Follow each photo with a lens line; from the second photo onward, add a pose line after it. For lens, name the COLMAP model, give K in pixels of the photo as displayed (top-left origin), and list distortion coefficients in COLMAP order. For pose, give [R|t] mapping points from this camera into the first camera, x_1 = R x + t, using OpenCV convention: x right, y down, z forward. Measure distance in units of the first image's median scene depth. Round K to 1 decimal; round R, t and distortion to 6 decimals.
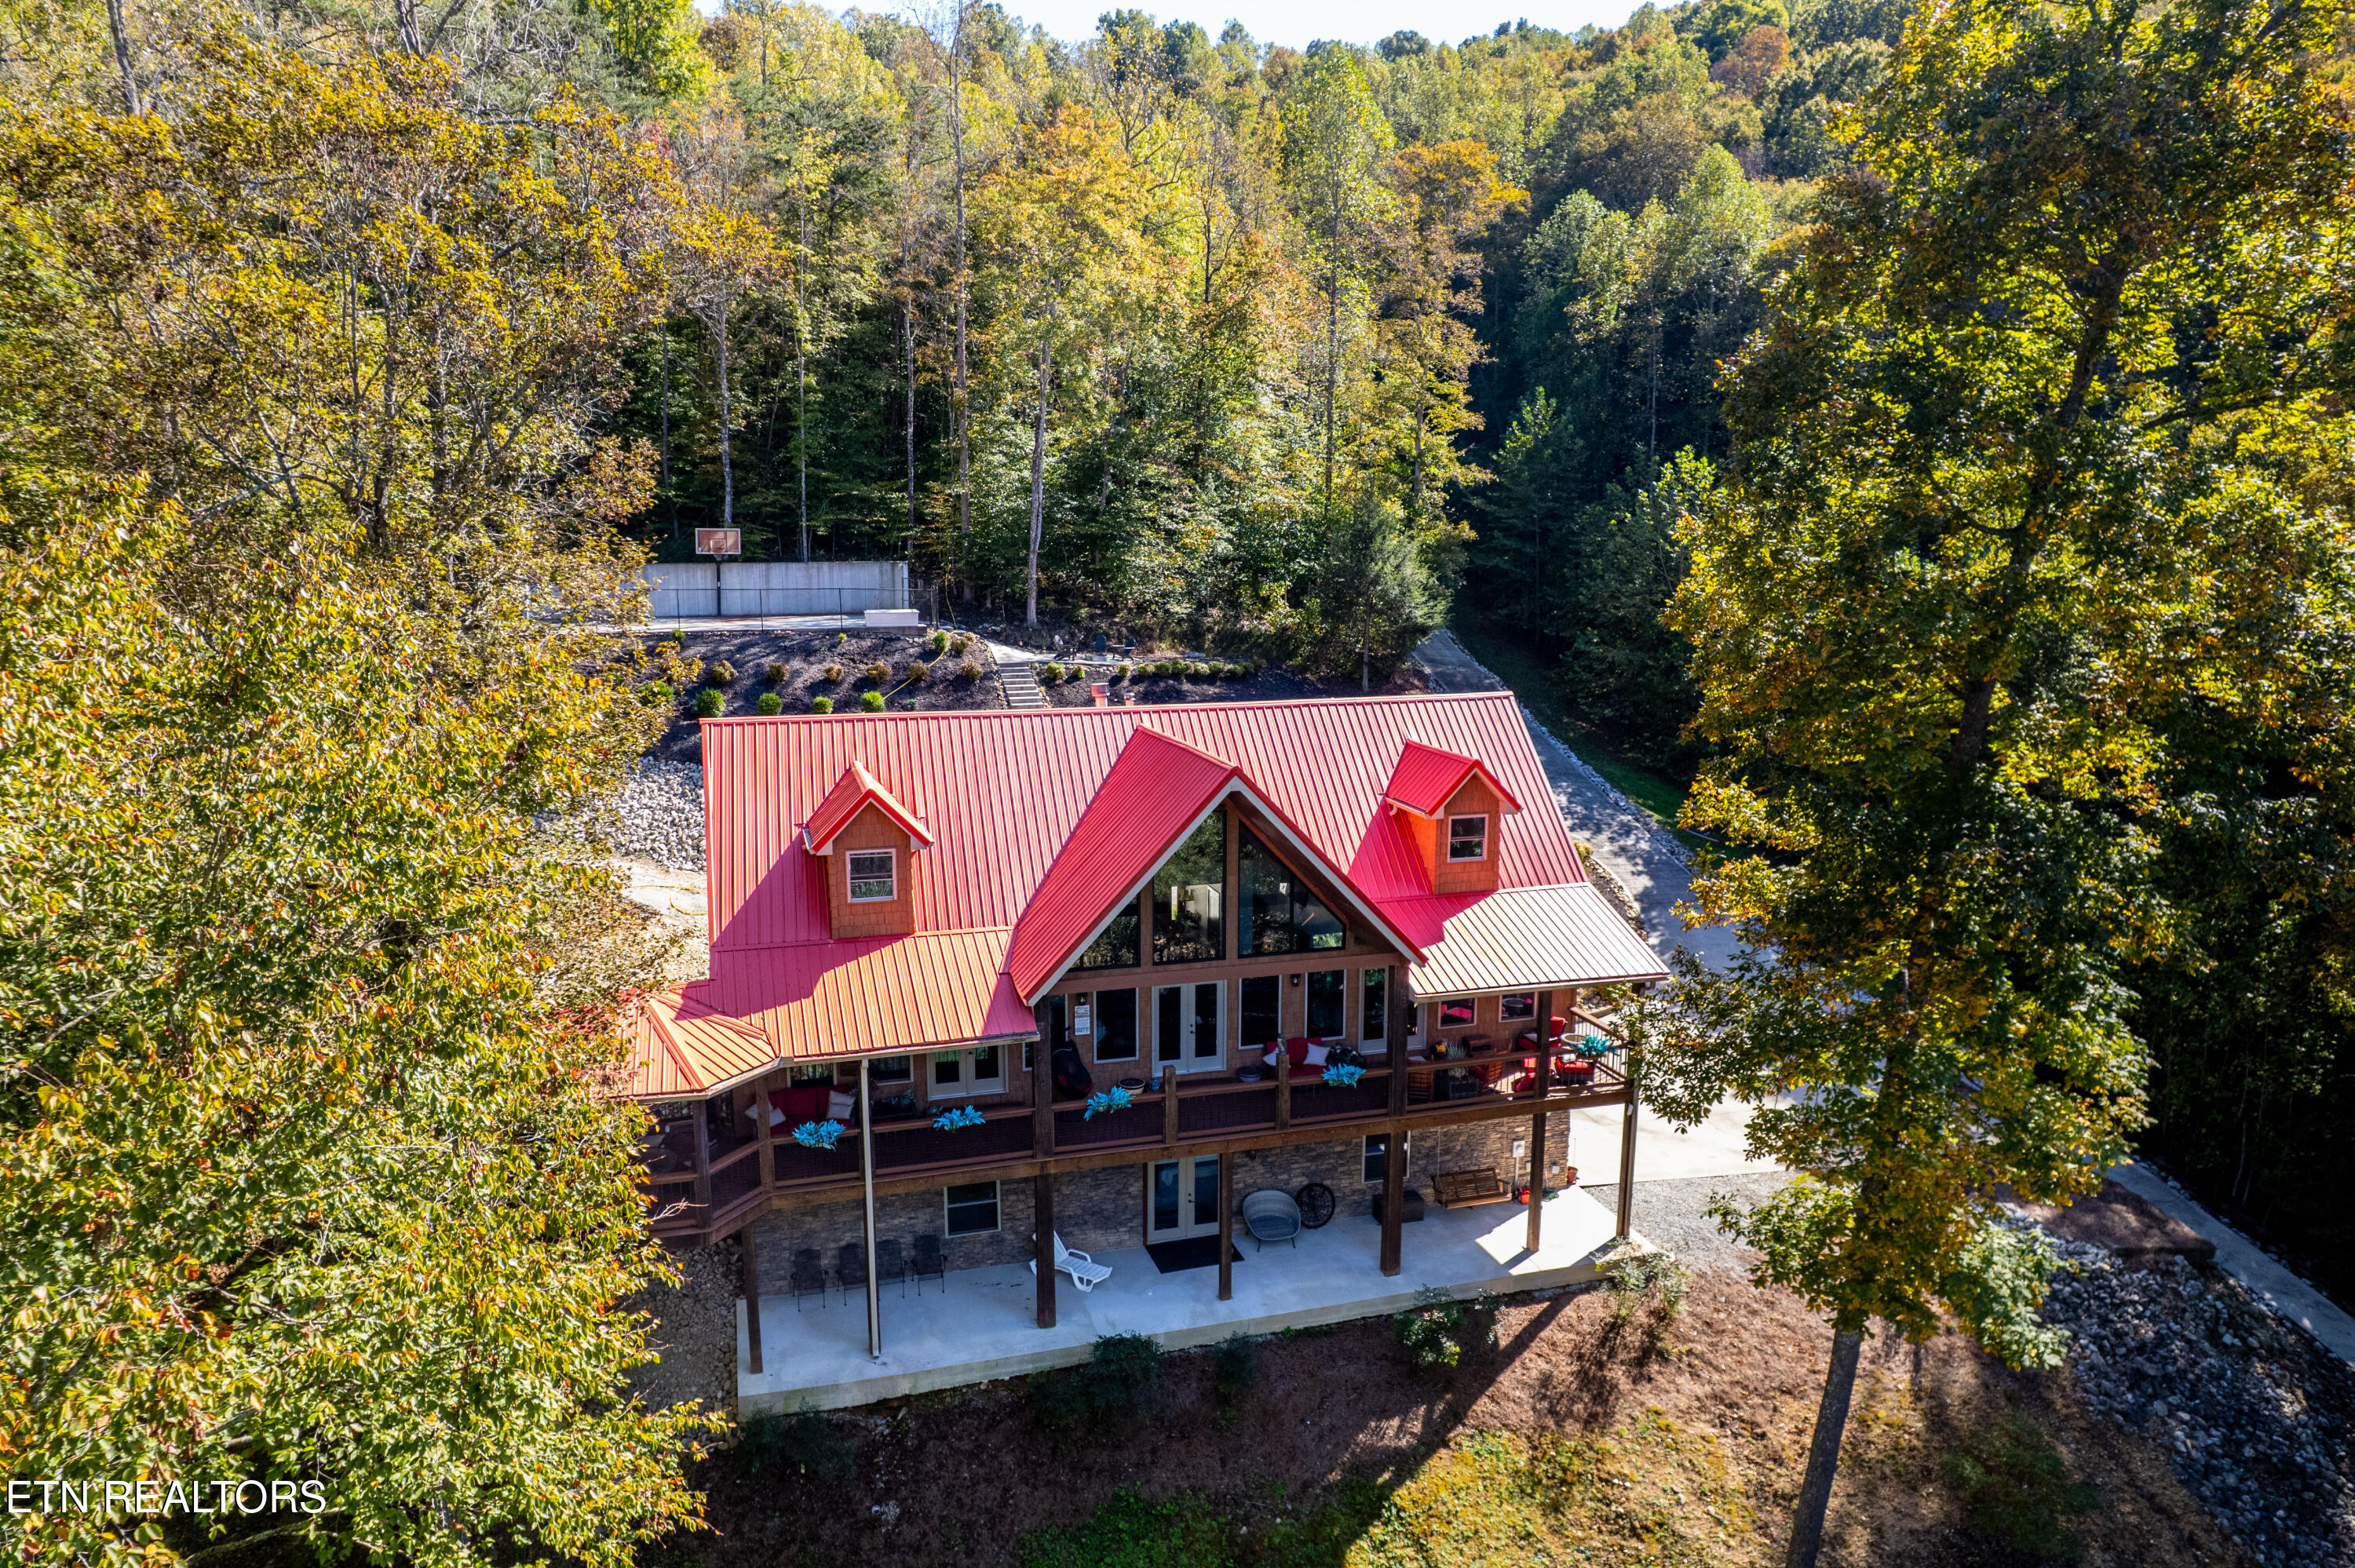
lens RADIAL K [[1521.8, 0, 1188.5], [0, 1521.8, 793.6], [0, 0, 1]] dist [-0.076429, 0.068831]
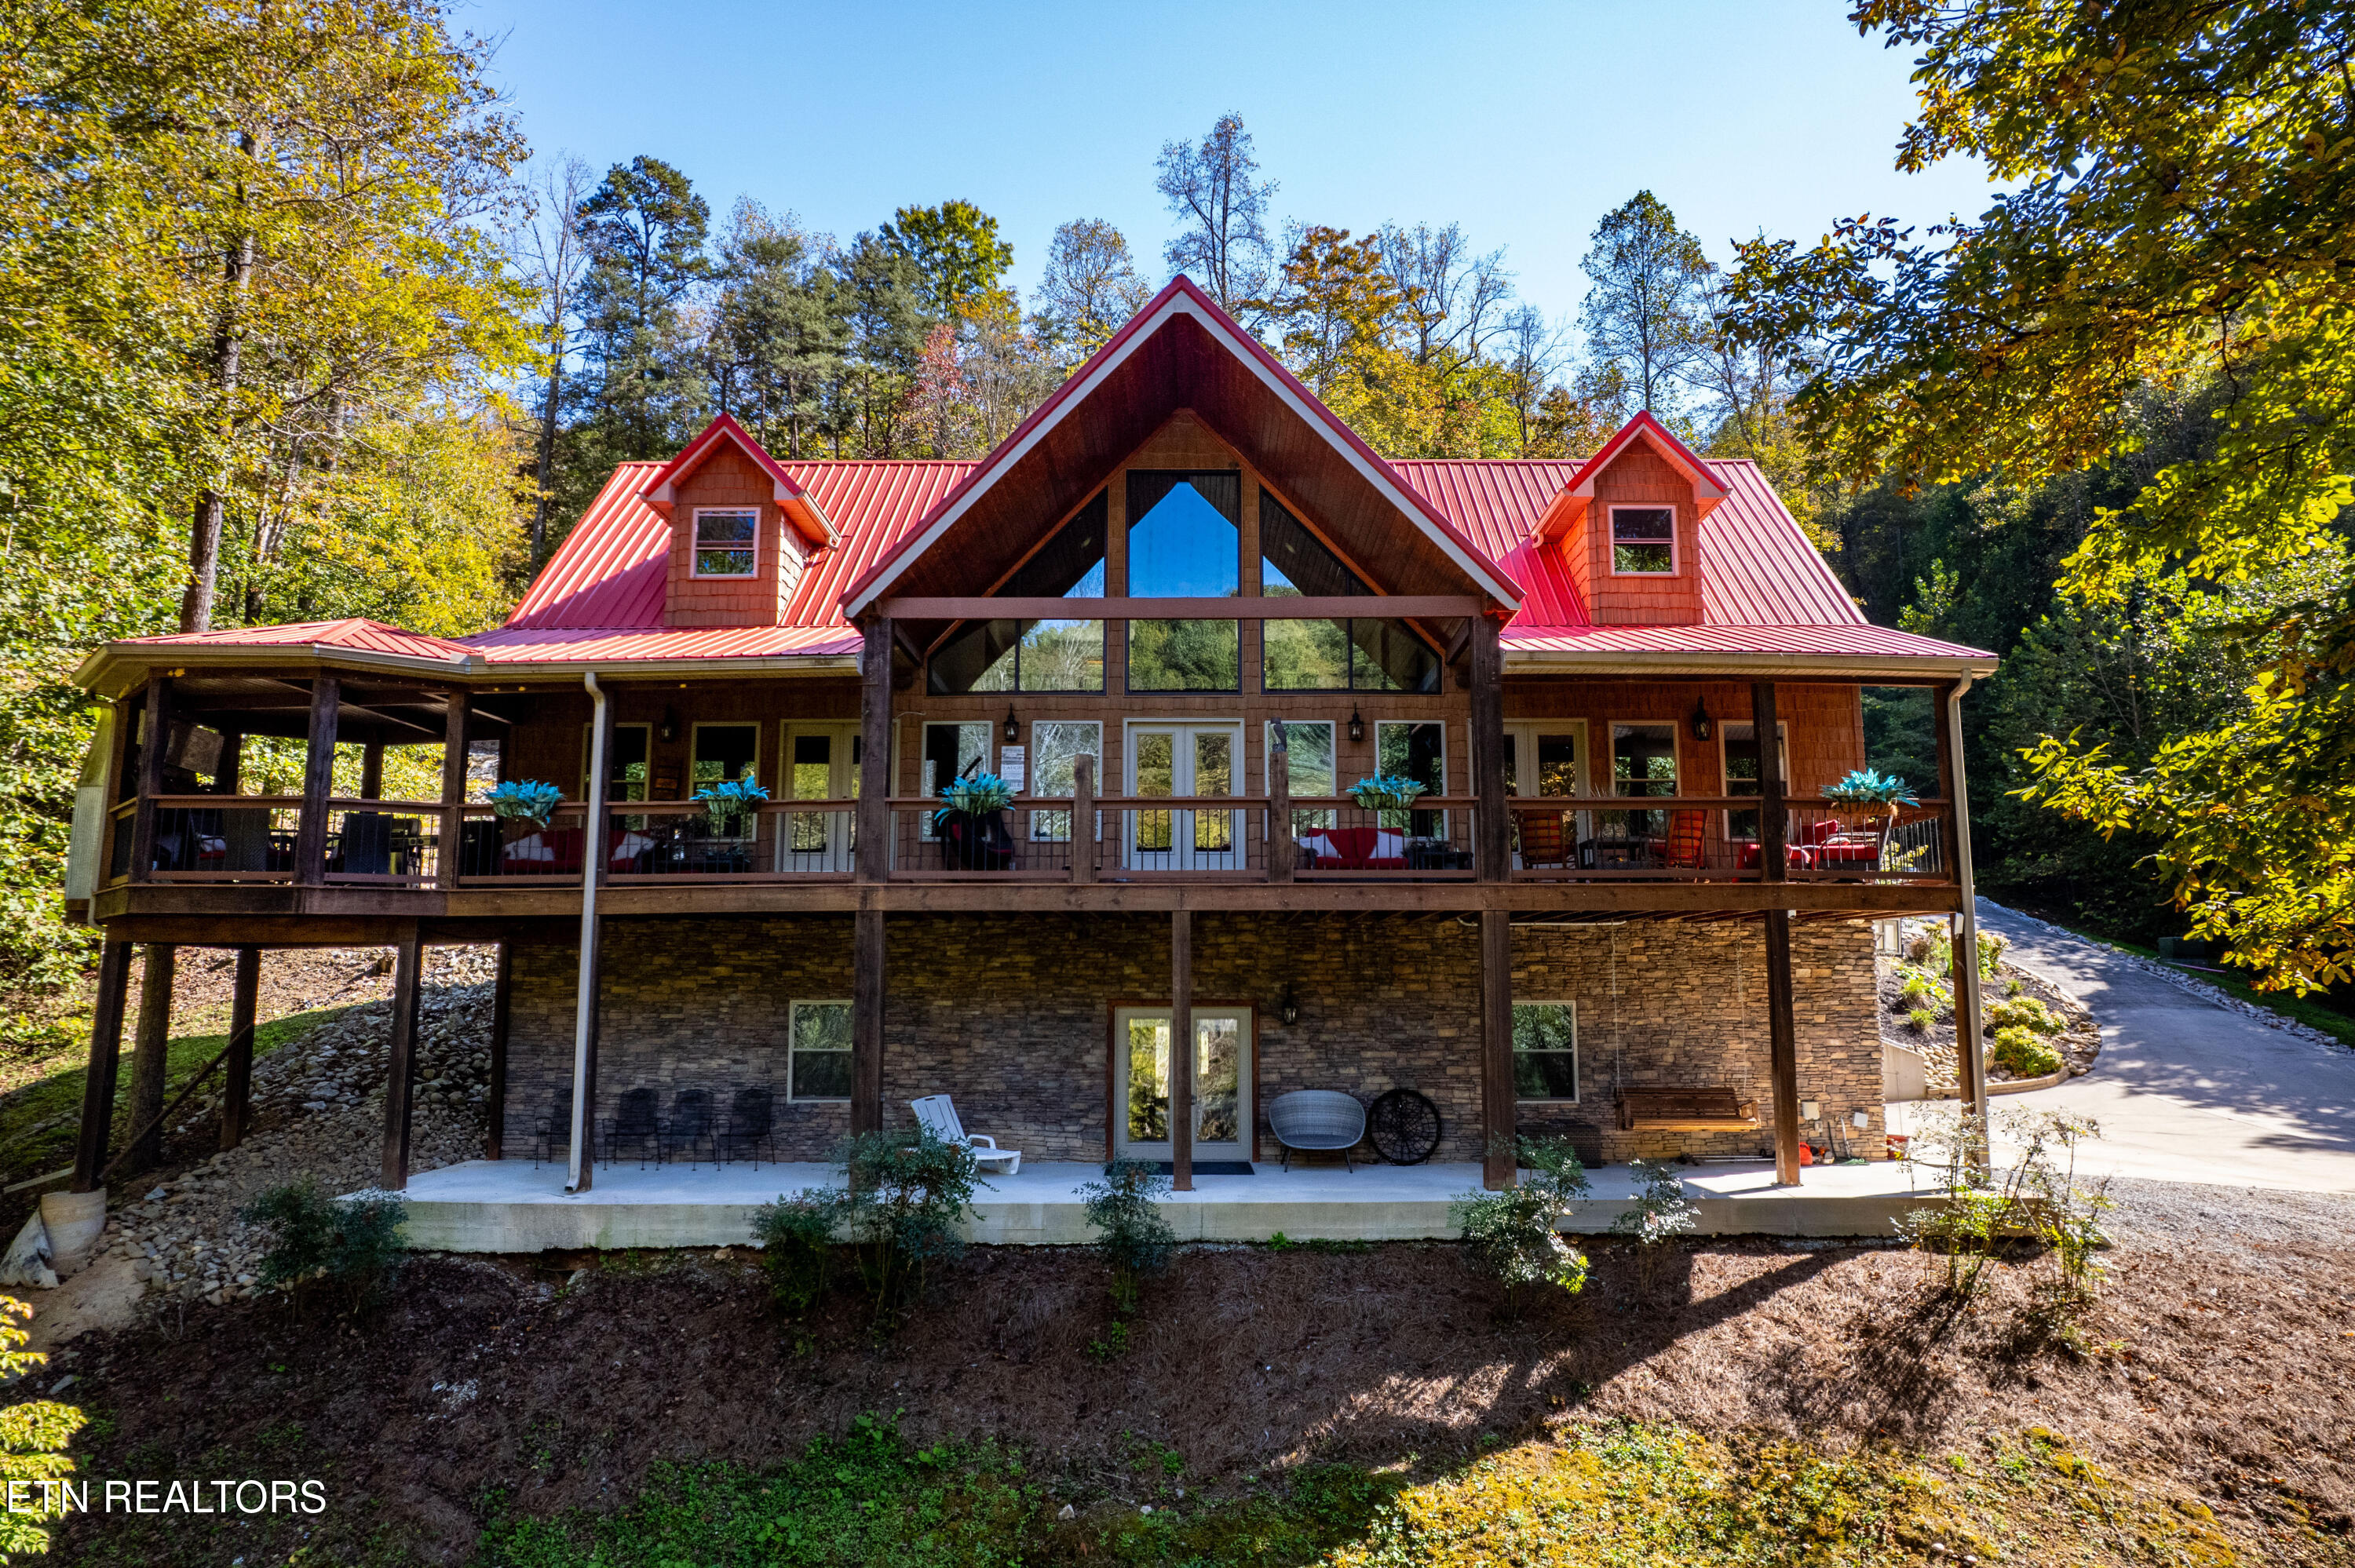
lens RADIAL K [[1521.8, 0, 1173.2], [0, 1521.8, 777.2], [0, 0, 1]] dist [-0.076429, 0.068831]
pose [[0.954230, -0.047357, -0.295301, 0.204848], [-0.048067, 0.950264, -0.307713, 0.378318], [0.295187, 0.307823, 0.904494, 0.457140]]
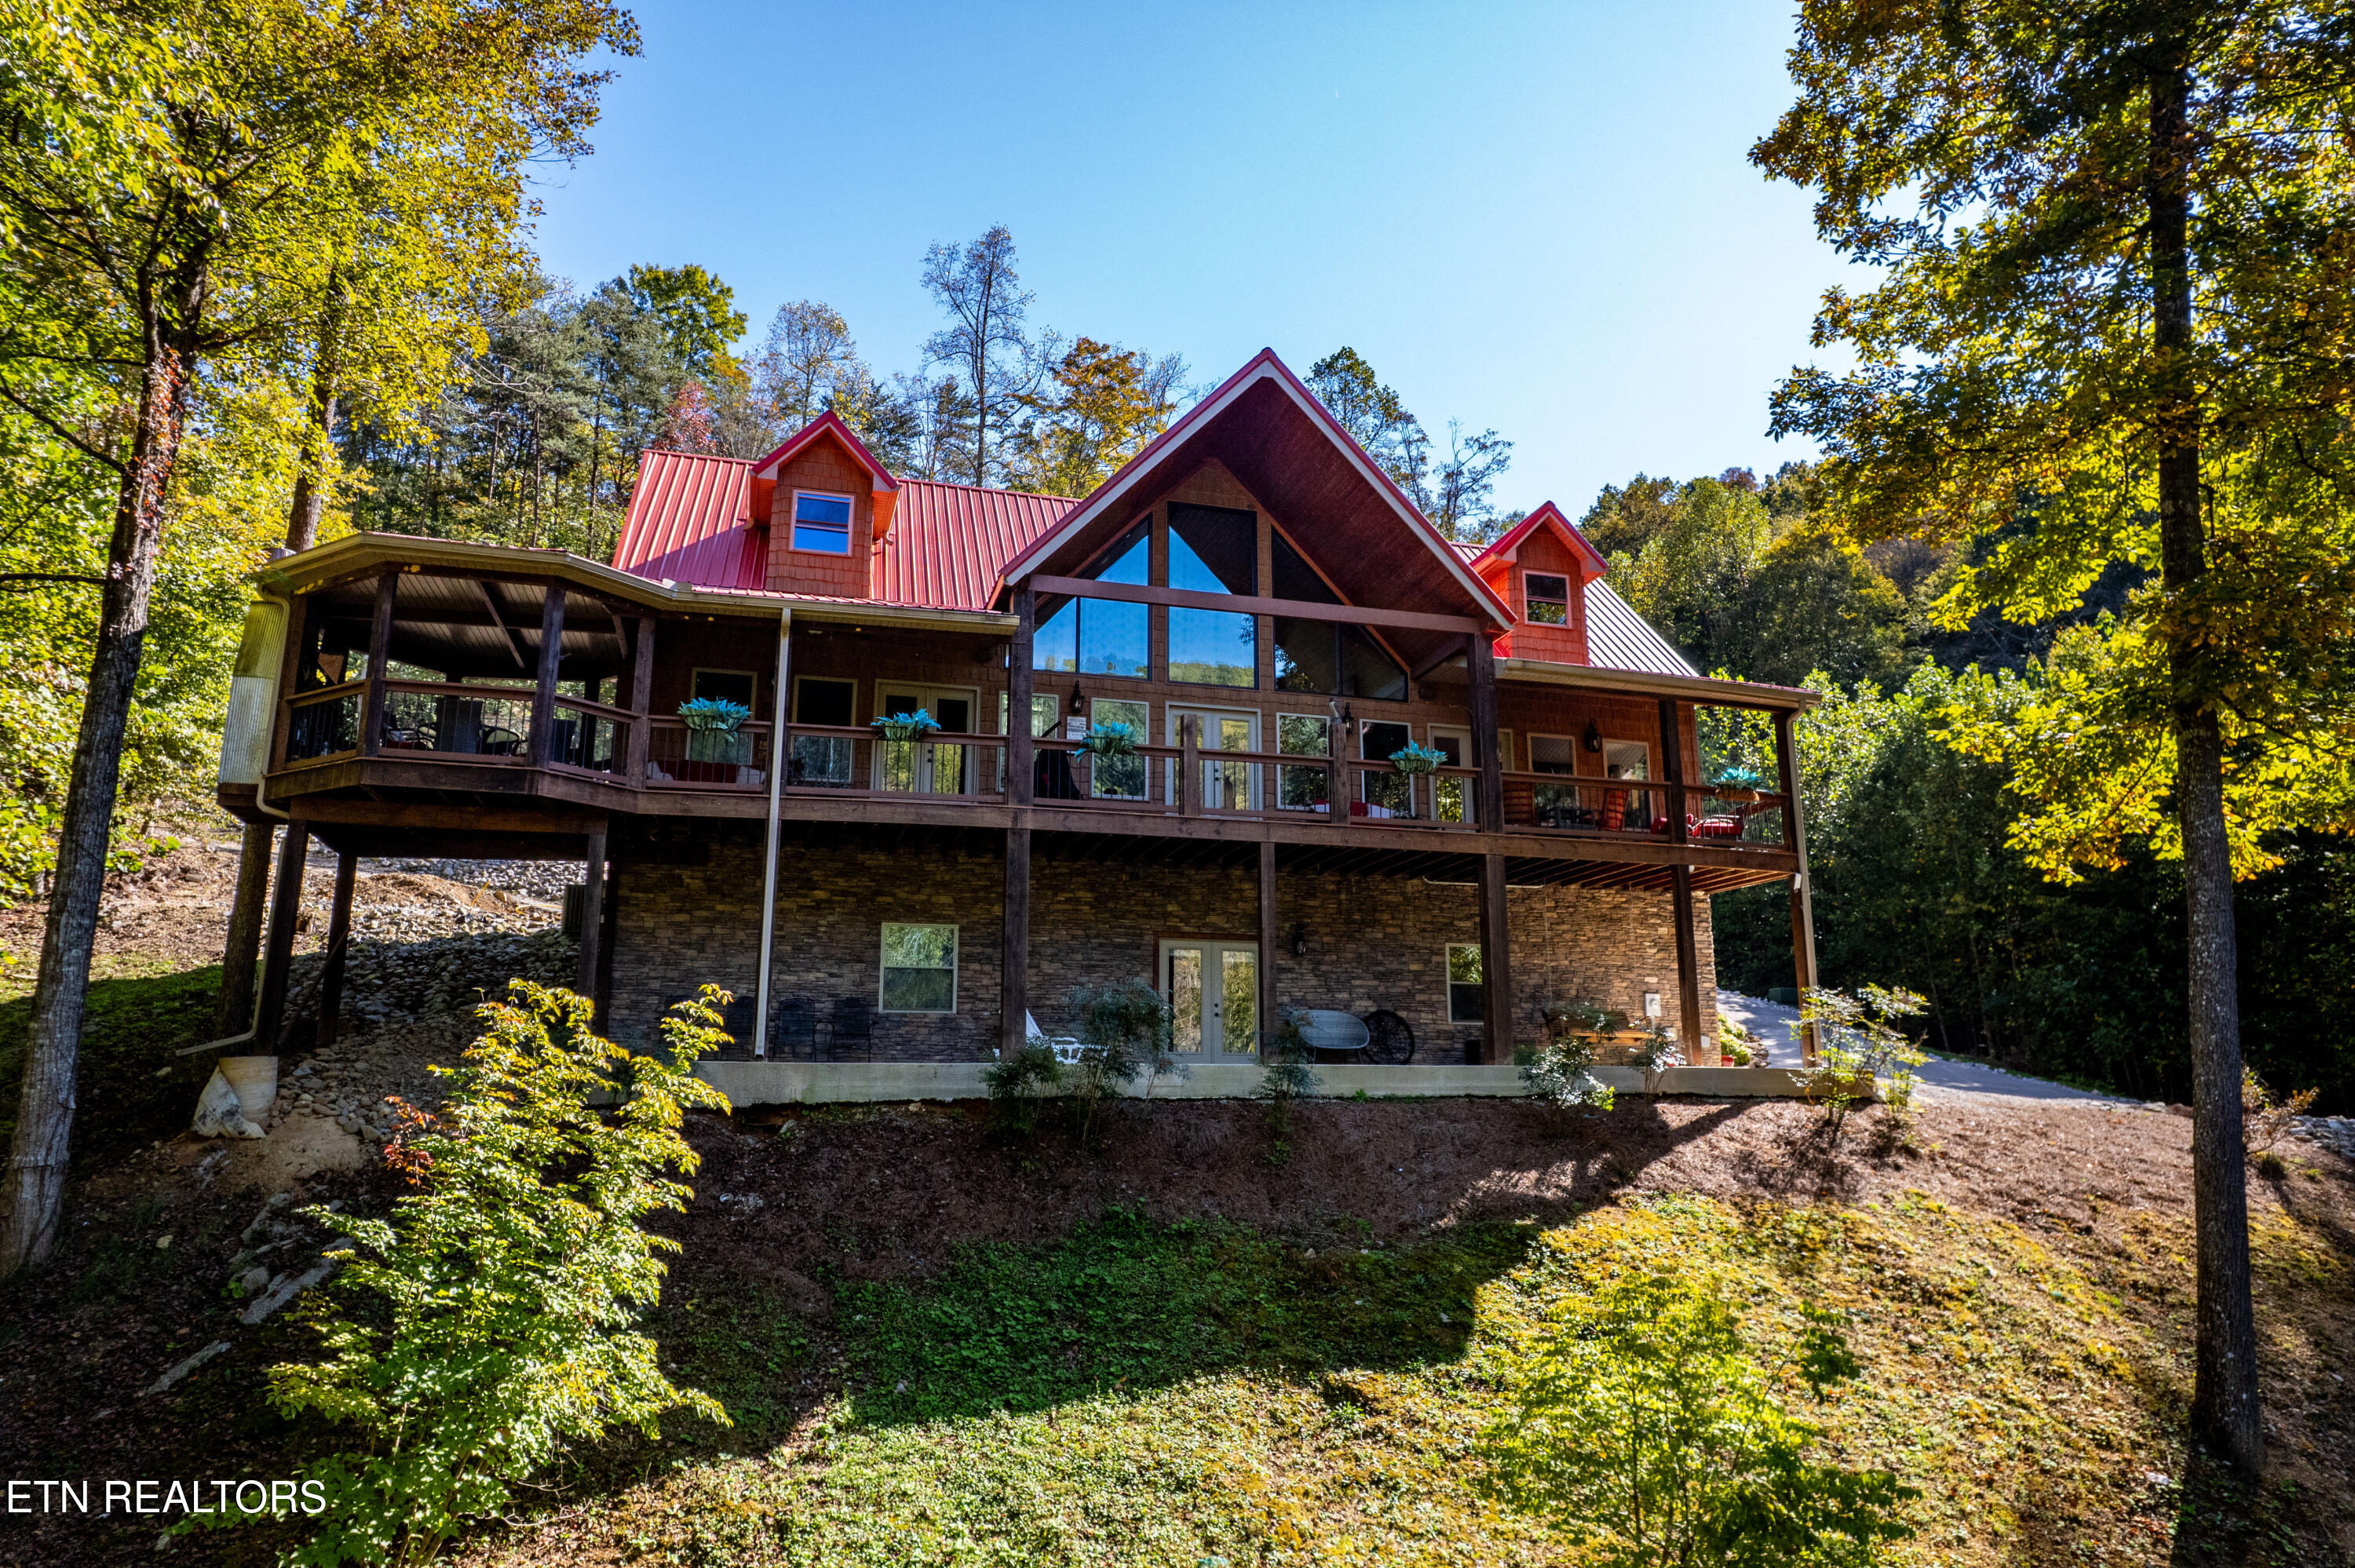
lens RADIAL K [[1521.8, 0, 1188.2], [0, 1521.8, 762.8], [0, 0, 1]] dist [-0.076429, 0.068831]
pose [[0.999946, -0.005699, -0.008668, -0.006626], [0.001813, 0.918723, -0.394899, 0.504703], [0.010214, 0.394862, 0.918684, 0.311831]]
